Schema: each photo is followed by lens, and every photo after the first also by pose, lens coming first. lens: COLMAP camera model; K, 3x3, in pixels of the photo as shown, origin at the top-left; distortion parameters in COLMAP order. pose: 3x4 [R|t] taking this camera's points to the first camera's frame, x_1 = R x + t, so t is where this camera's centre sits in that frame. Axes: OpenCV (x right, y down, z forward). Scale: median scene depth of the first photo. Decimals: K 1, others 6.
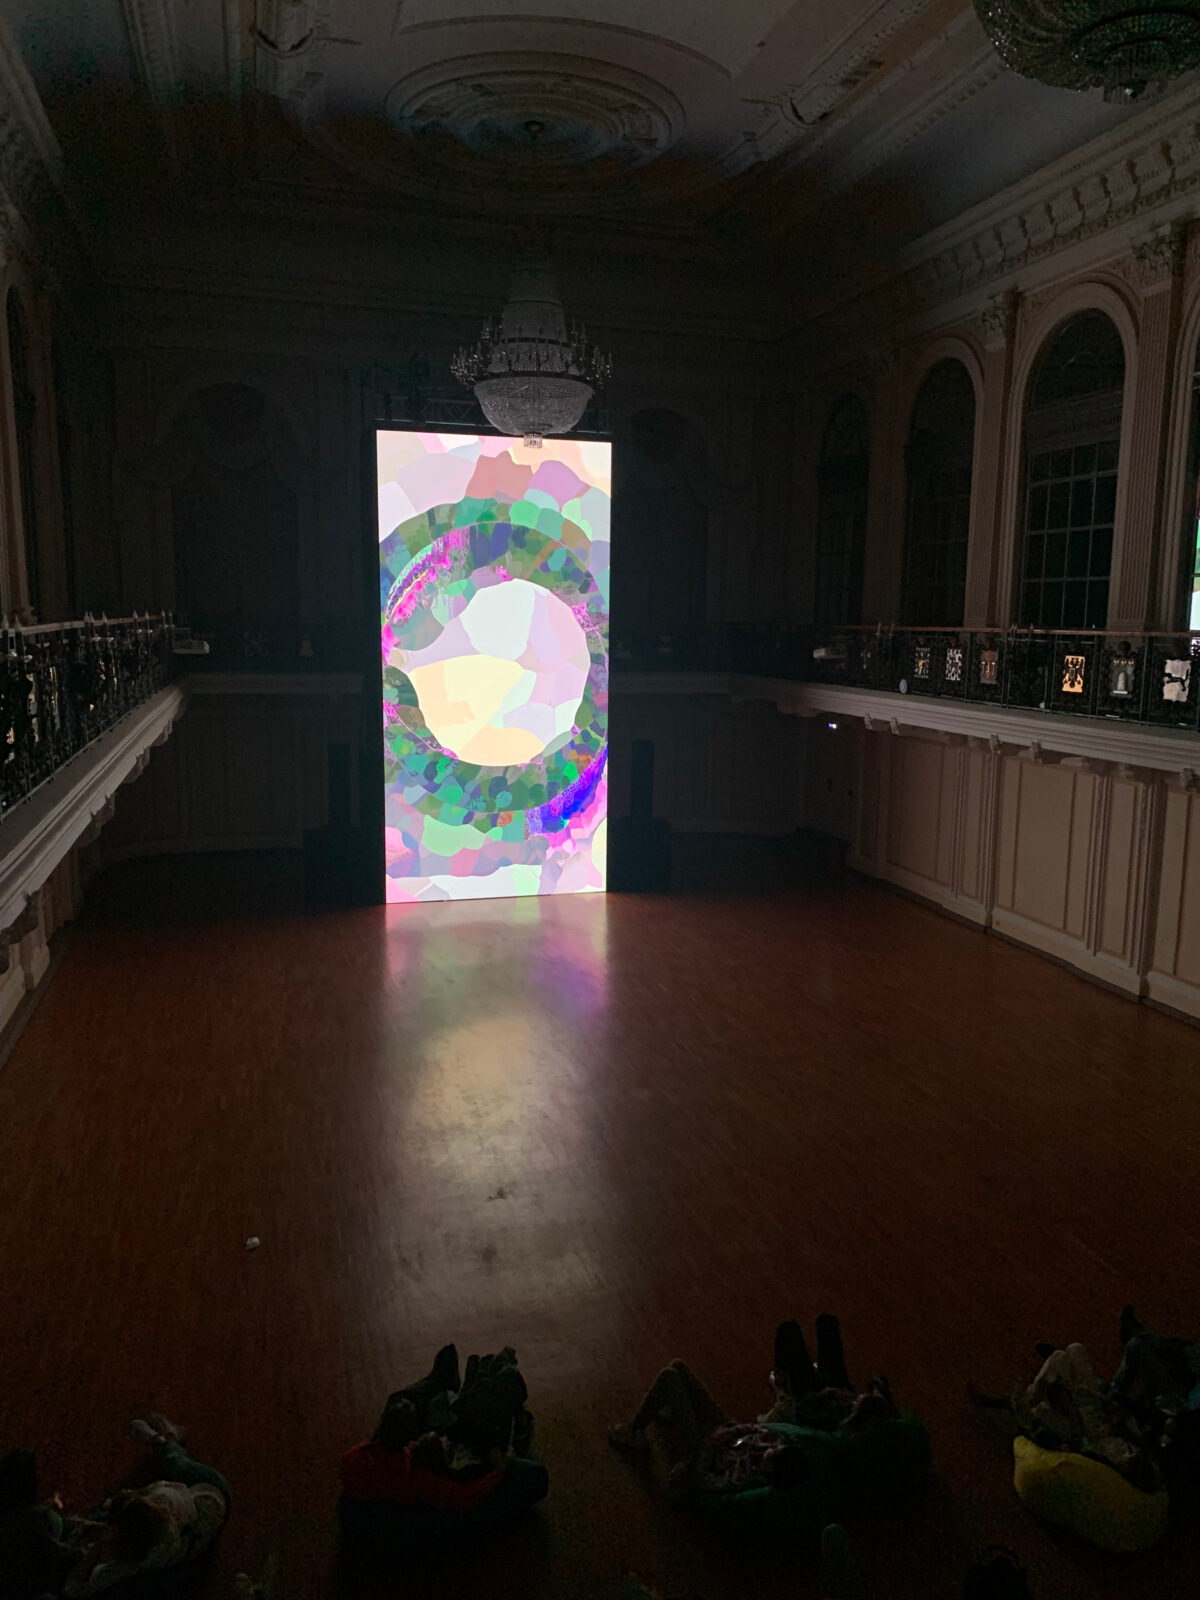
lens RADIAL K [[1206.4, 0, 603.7], [0, 1206.4, 796.6], [0, 0, 1]] dist [0.012033, -0.001646]
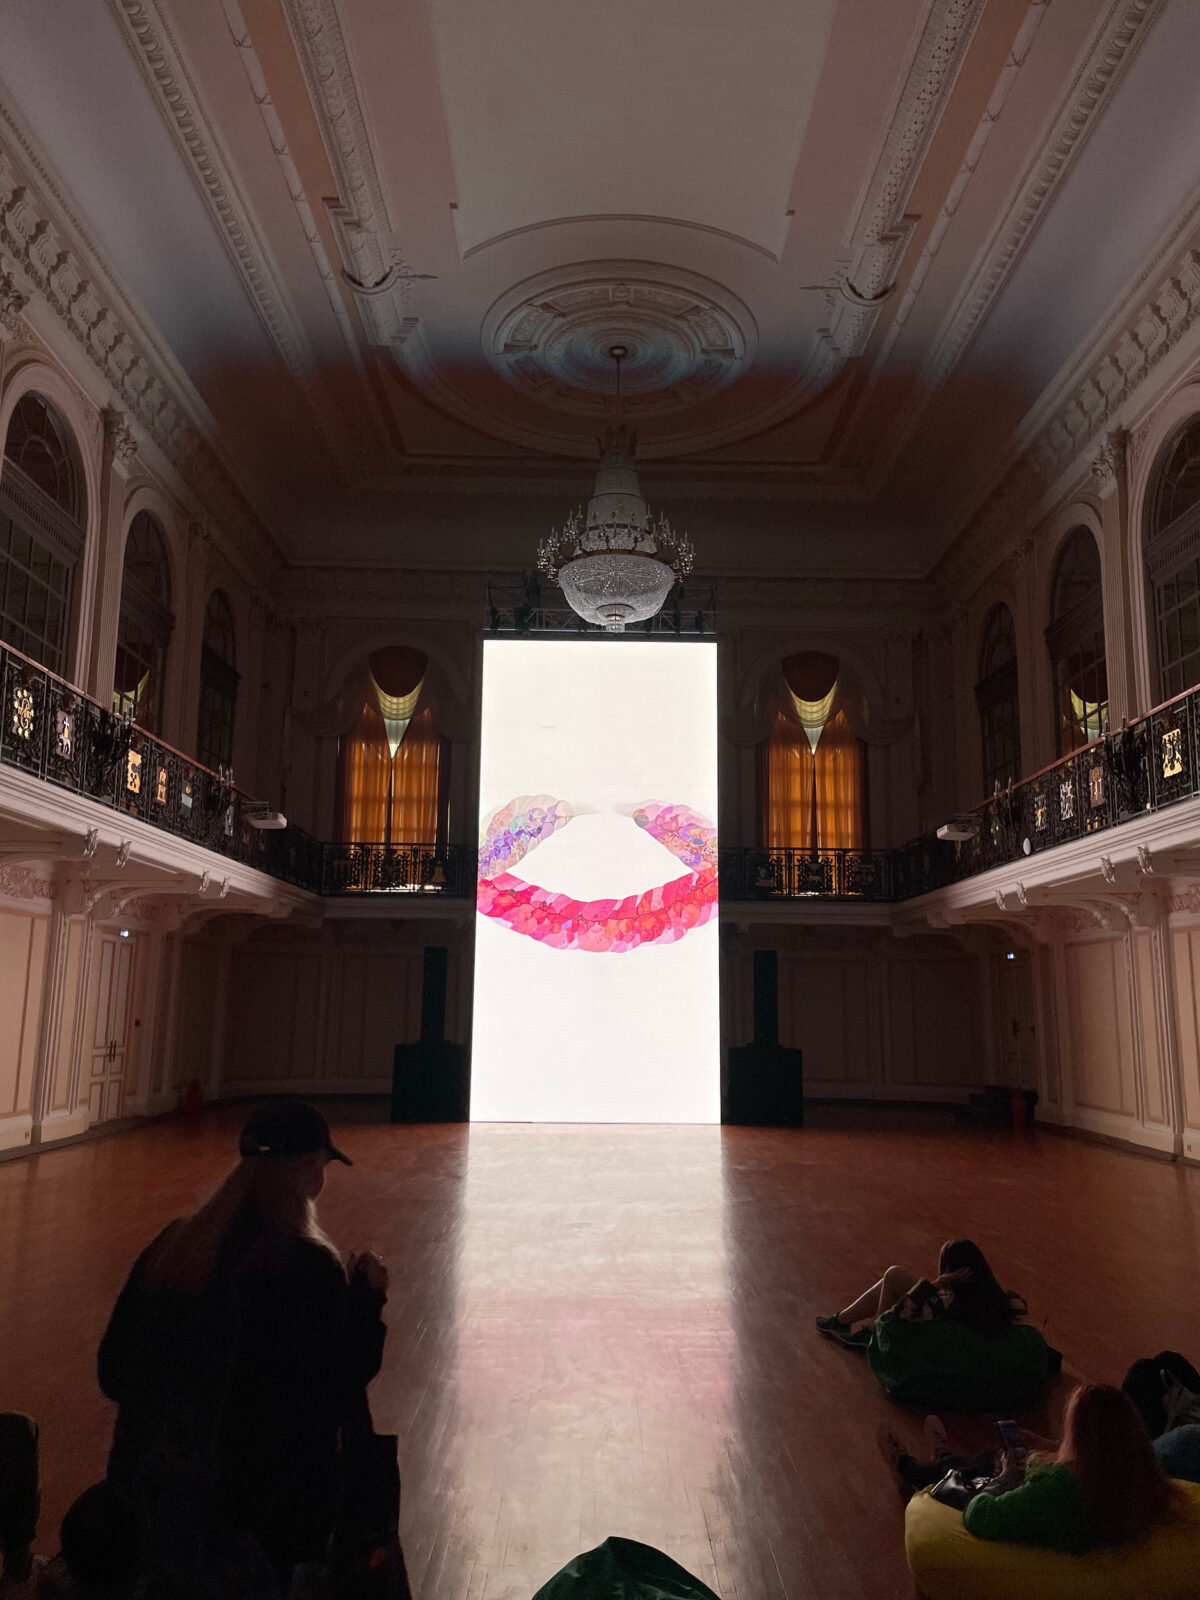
lens RADIAL K [[1193.5, 0, 606.0], [0, 1193.5, 806.5], [0, 0, 1]] dist [0.067680, -0.077941]
pose [[0.965758, -0.043927, -0.255698, 0.221282], [-0.039416, 0.949280, -0.311951, 0.194773], [0.256432, 0.311348, 0.915044, 0.168166]]
